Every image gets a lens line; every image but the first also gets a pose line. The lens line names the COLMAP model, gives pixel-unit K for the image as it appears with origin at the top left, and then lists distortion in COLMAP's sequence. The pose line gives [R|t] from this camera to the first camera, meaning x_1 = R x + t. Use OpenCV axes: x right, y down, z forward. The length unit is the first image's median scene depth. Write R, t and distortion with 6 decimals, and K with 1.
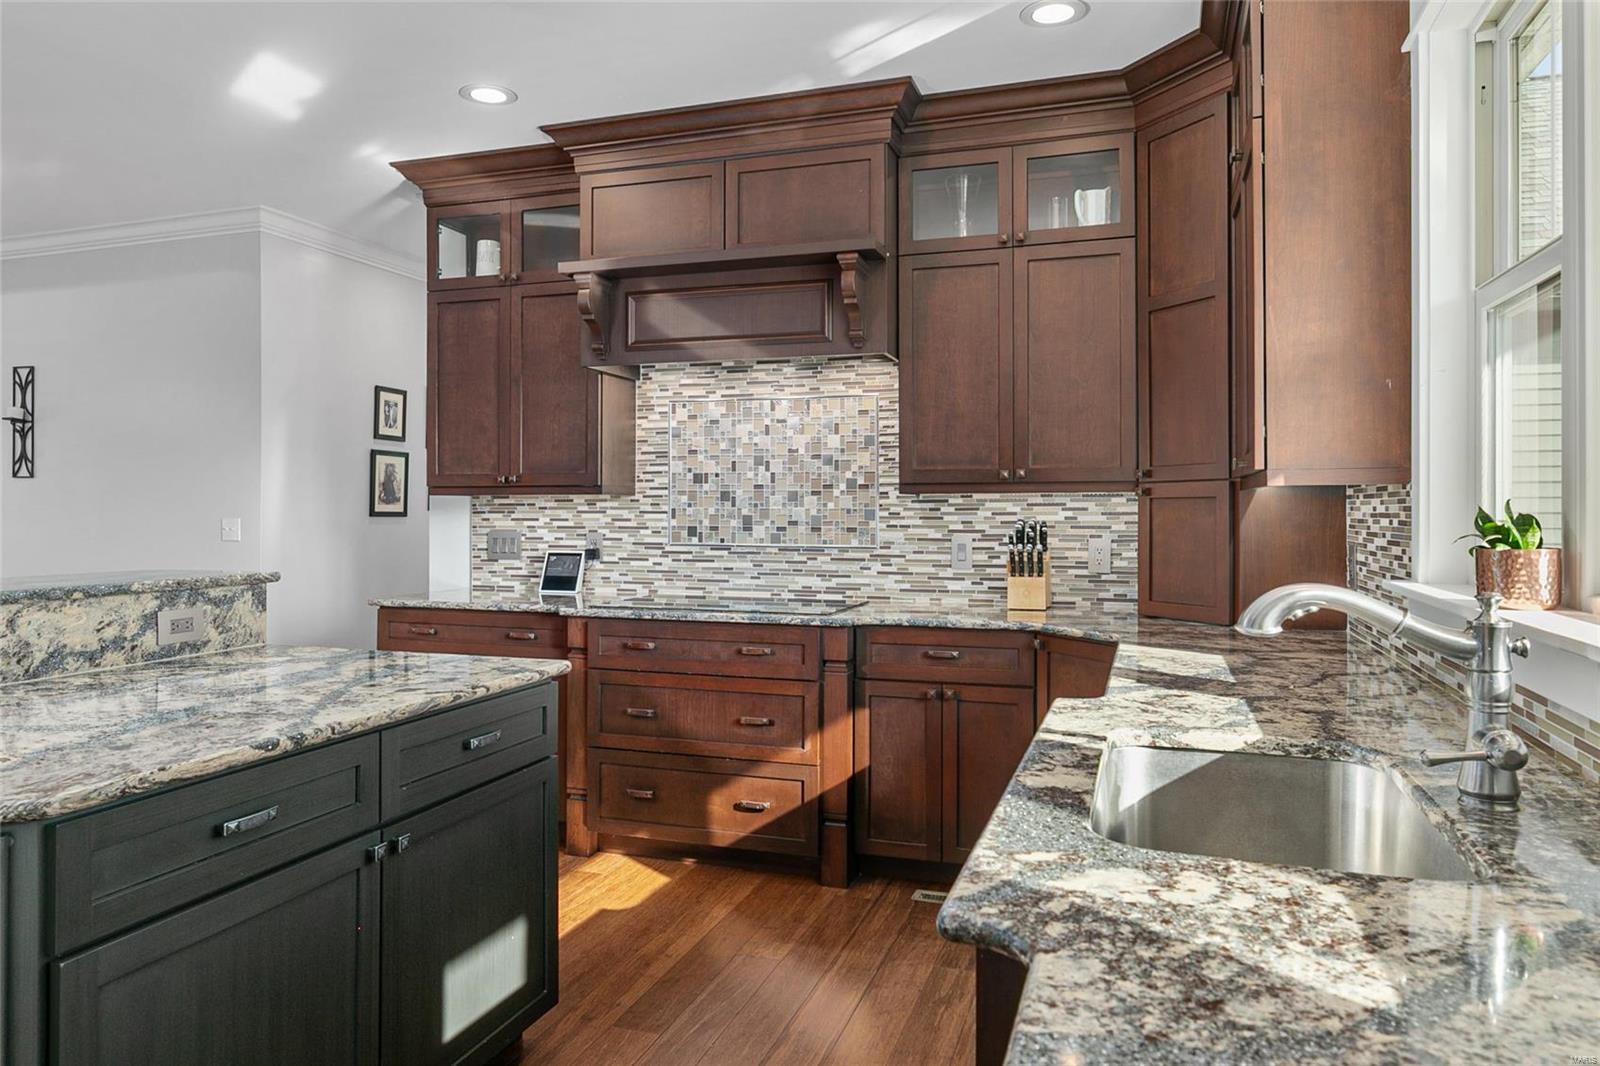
lens RADIAL K [[1043.1, 0, 804.3], [0, 1043.1, 505.7], [0, 0, 1]] dist [0.000501, -0.000527]
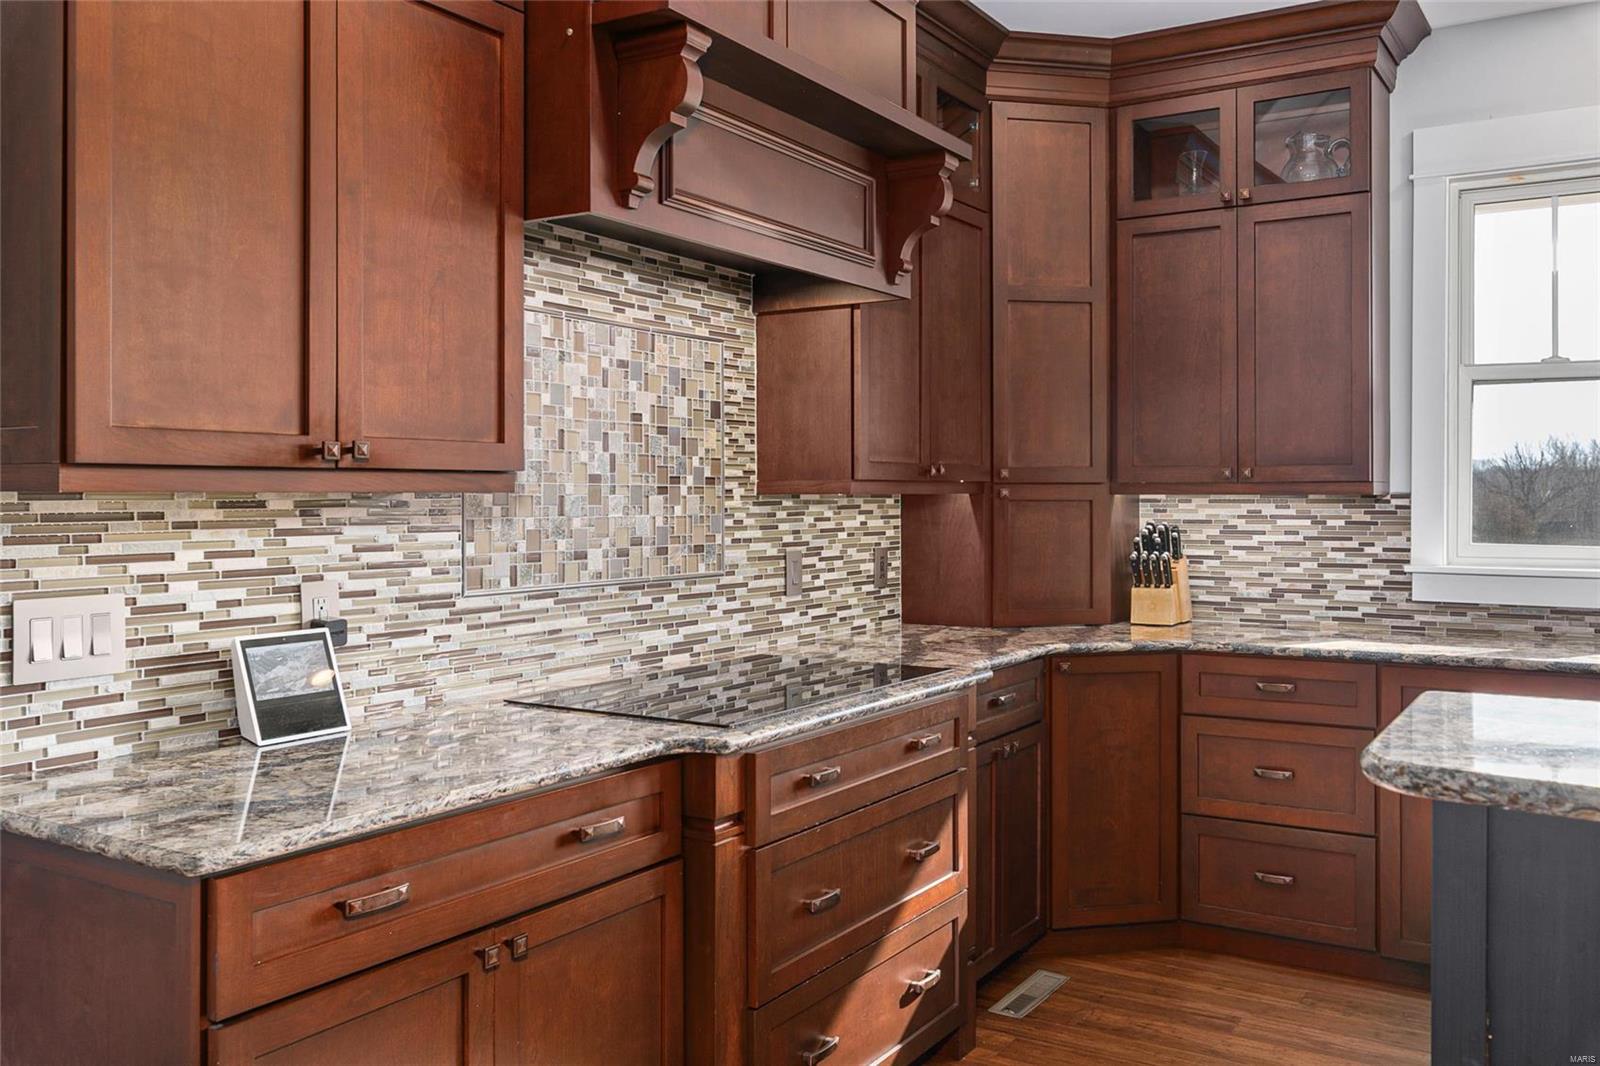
lens RADIAL K [[1381.3, 0, 775.3], [0, 1381.3, 496.1], [0, 0, 1]] dist [0.004088, 0.002576]
pose [[0.228200, -0.001501, 0.973613, -0.756585], [-0.003152, 0.999992, 0.002280, -0.010901], [-0.973609, -0.003590, 0.228194, 0.757618]]
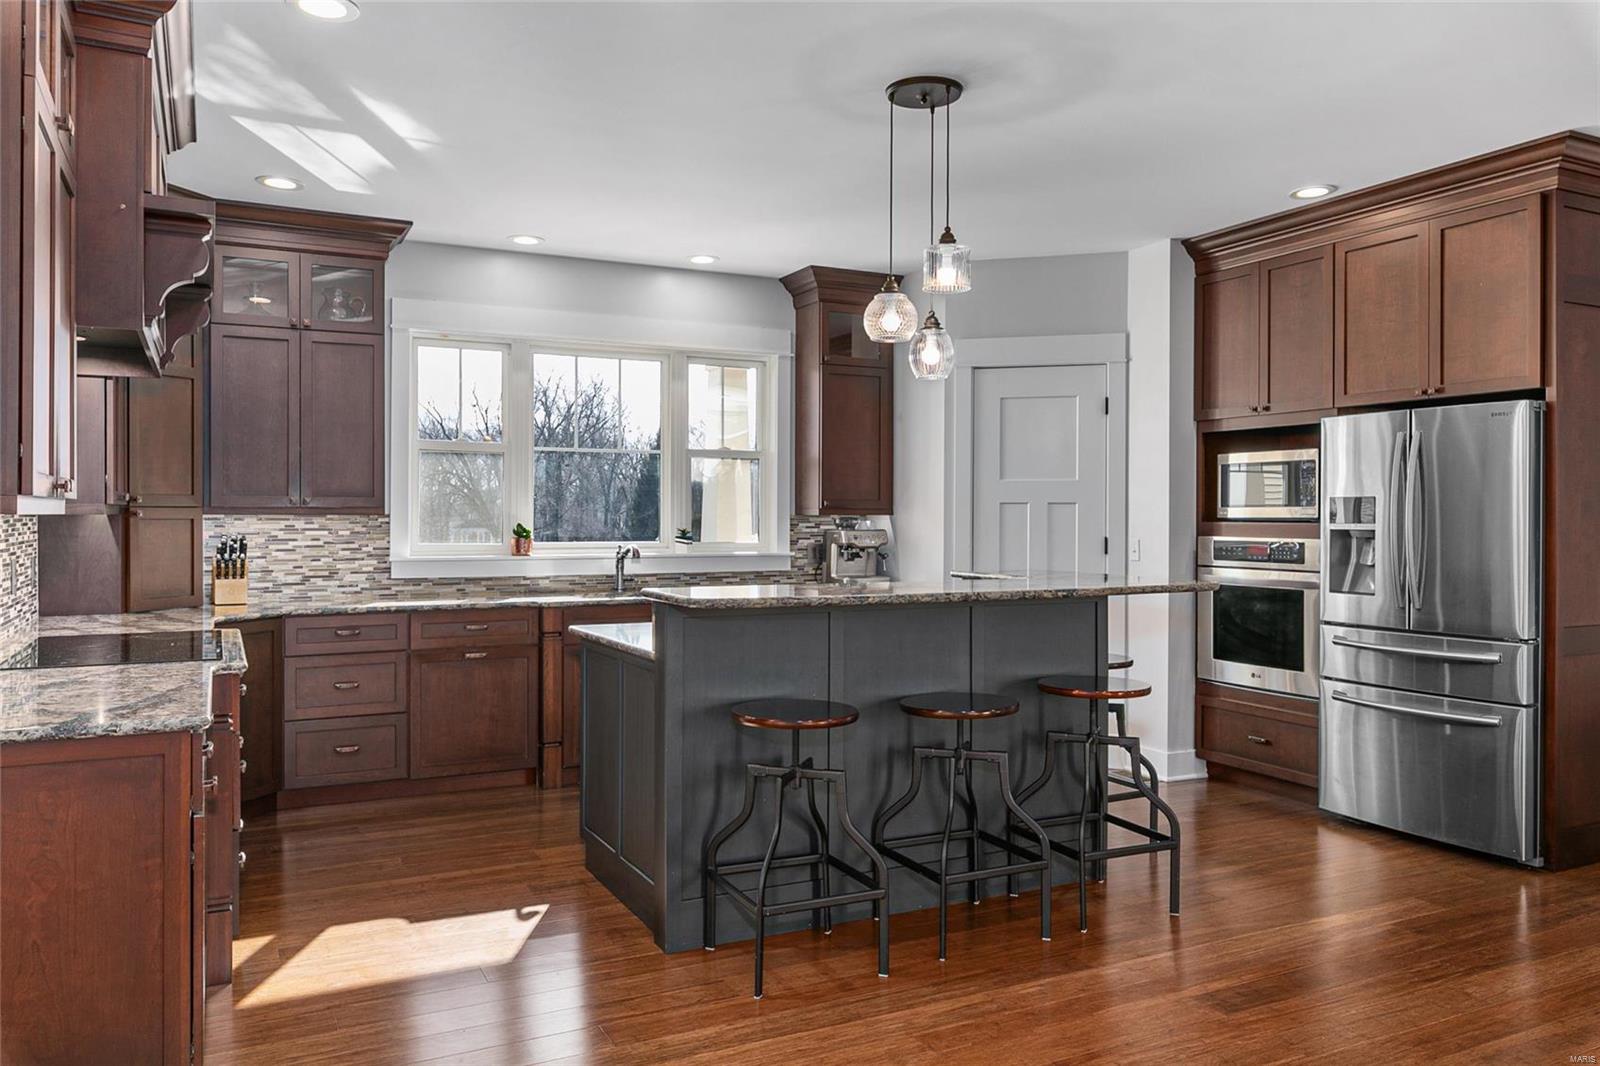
lens RADIAL K [[1170.0, 0, 810.3], [0, 1170.0, 525.7], [0, 0, 1]] dist [0.014693, 0.001500]
pose [[-0.708470, -0.005858, 0.705717, -1.036101], [-0.003100, 0.999982, 0.005189, -0.007365], [-0.705734, 0.001488, -0.708475, 1.180103]]
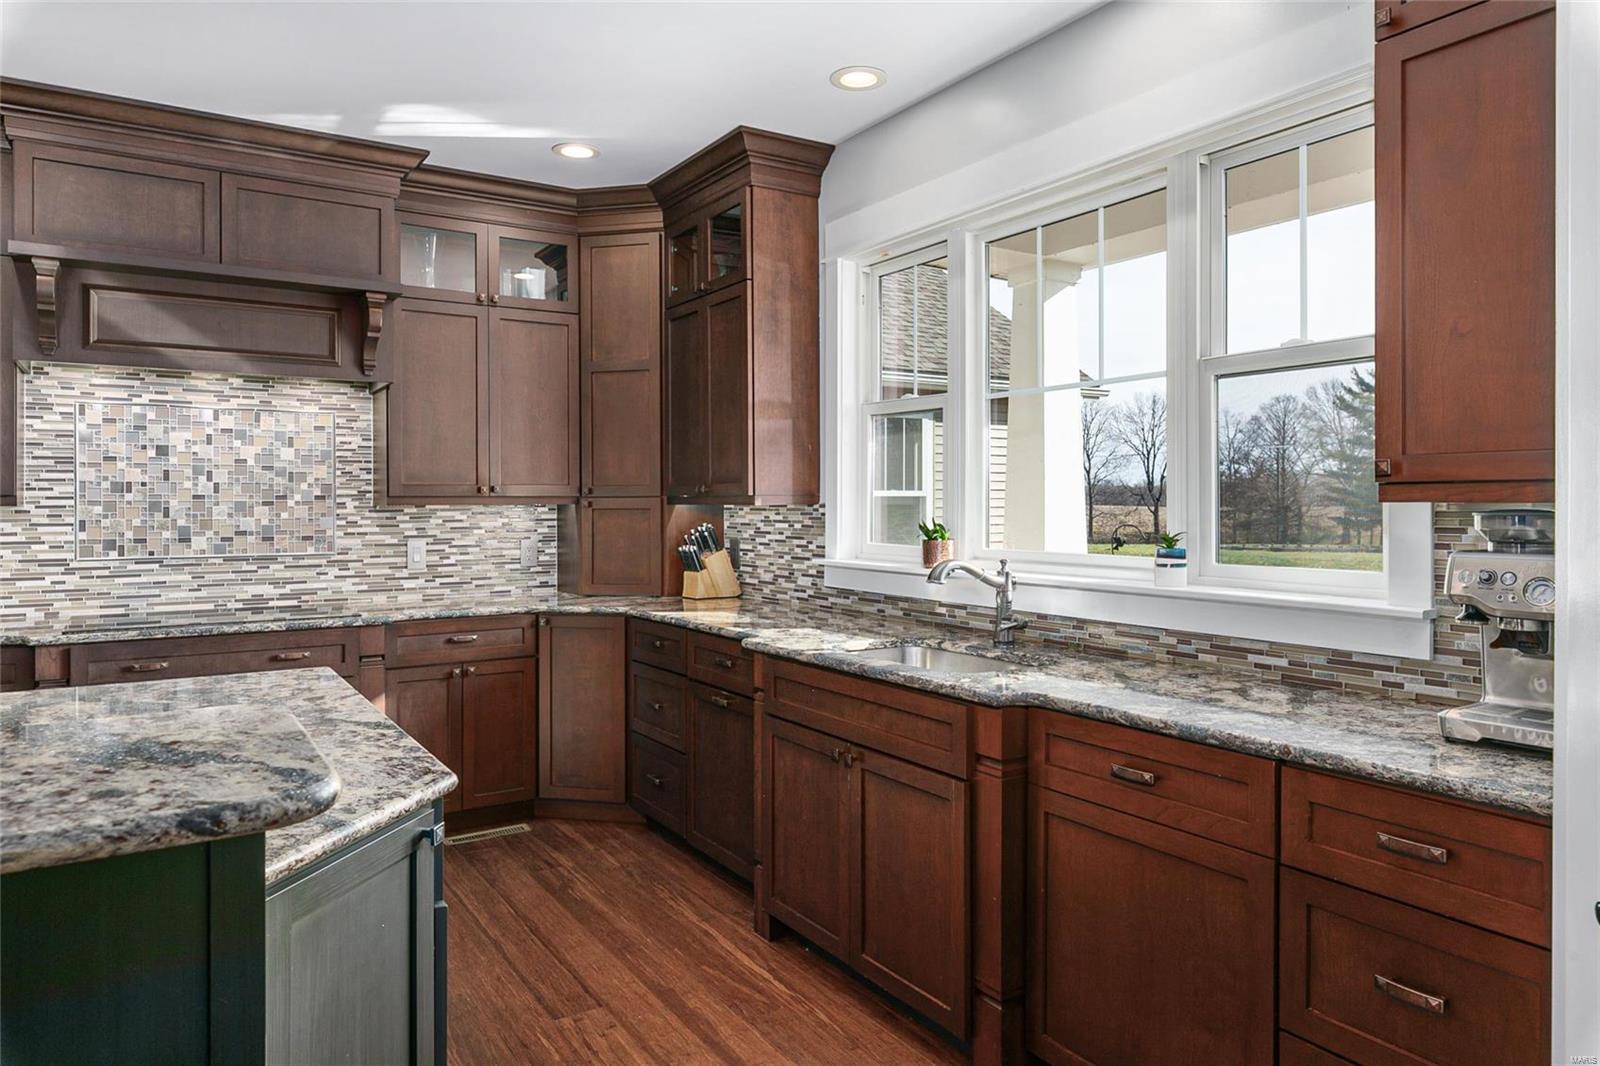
lens RADIAL K [[1043.1, 0, 783.6], [0, 1043.1, 502.0], [0, 0, 1]] dist [0.000501, -0.000527]
pose [[0.630537, -0.002526, 0.776155, -0.469290], [0.000013, 0.999995, 0.003244, -0.016942], [-0.776159, -0.002036, 0.630534, -0.044527]]
